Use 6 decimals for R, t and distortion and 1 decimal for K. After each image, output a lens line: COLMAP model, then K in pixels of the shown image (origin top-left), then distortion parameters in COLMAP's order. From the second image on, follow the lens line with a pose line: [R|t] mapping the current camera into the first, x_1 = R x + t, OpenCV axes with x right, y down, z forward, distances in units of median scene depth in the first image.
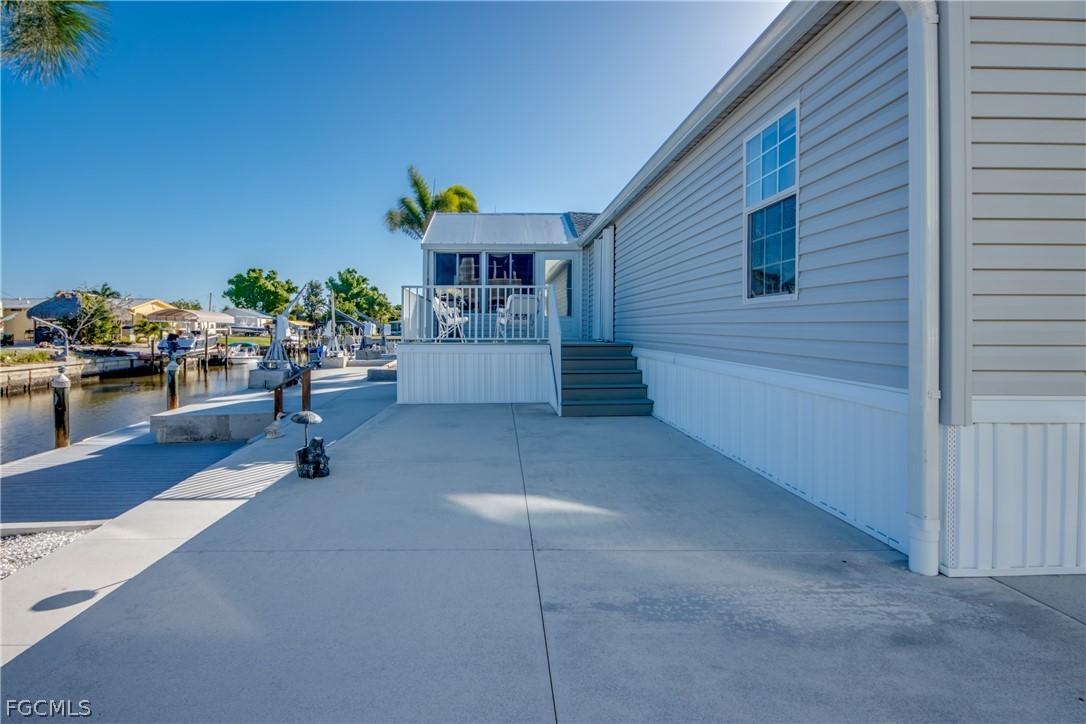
lens RADIAL K [[533.9, 0, 510.6], [0, 533.9, 332.2], [0, 0, 1]] dist [0.001561, -0.000145]
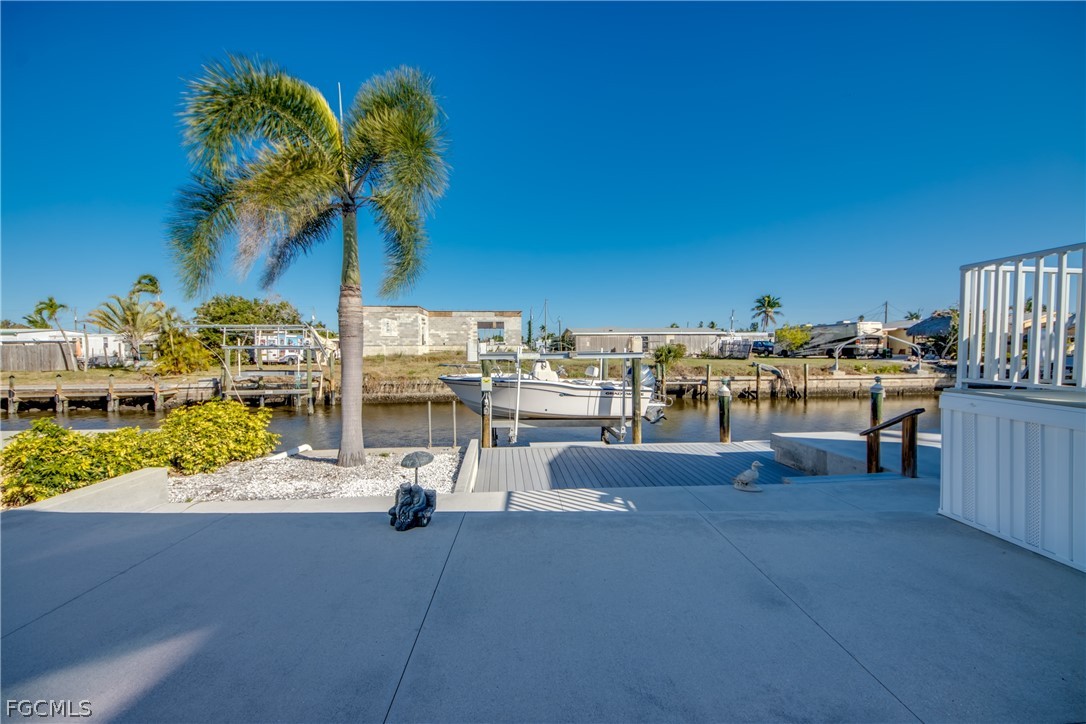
lens RADIAL K [[409.9, 0, 542.4], [0, 409.9, 364.4], [0, 0, 1]] dist [0.044472, -0.028928]
pose [[-0.023881, 0.044885, -0.998707, 0.054445], [0.001279, 0.998992, 0.044867, -0.005806], [0.999714, -0.000206, -0.023915, 0.214774]]
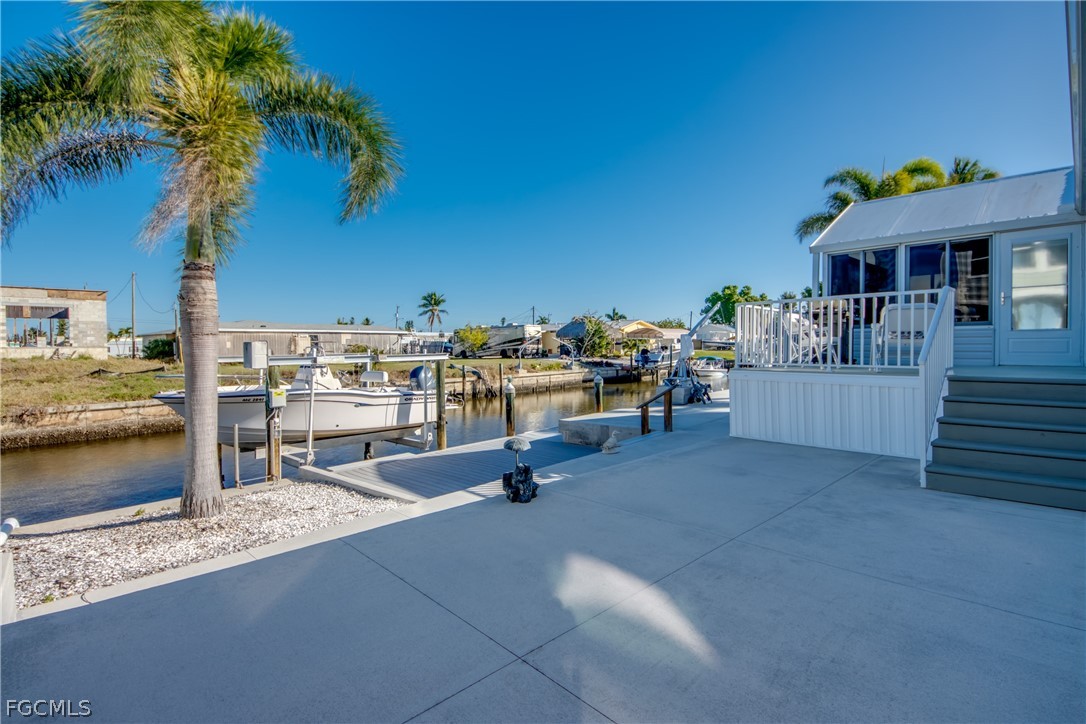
lens RADIAL K [[519.6, 0, 543.0], [0, 519.6, 362.0], [0, 0, 1]] dist [0.008979, -0.000023]
pose [[0.676570, 0.019382, -0.736123, 0.071664], [0.005527, 0.999492, 0.031396, -0.006255], [0.736358, -0.025310, 0.676119, 0.059115]]
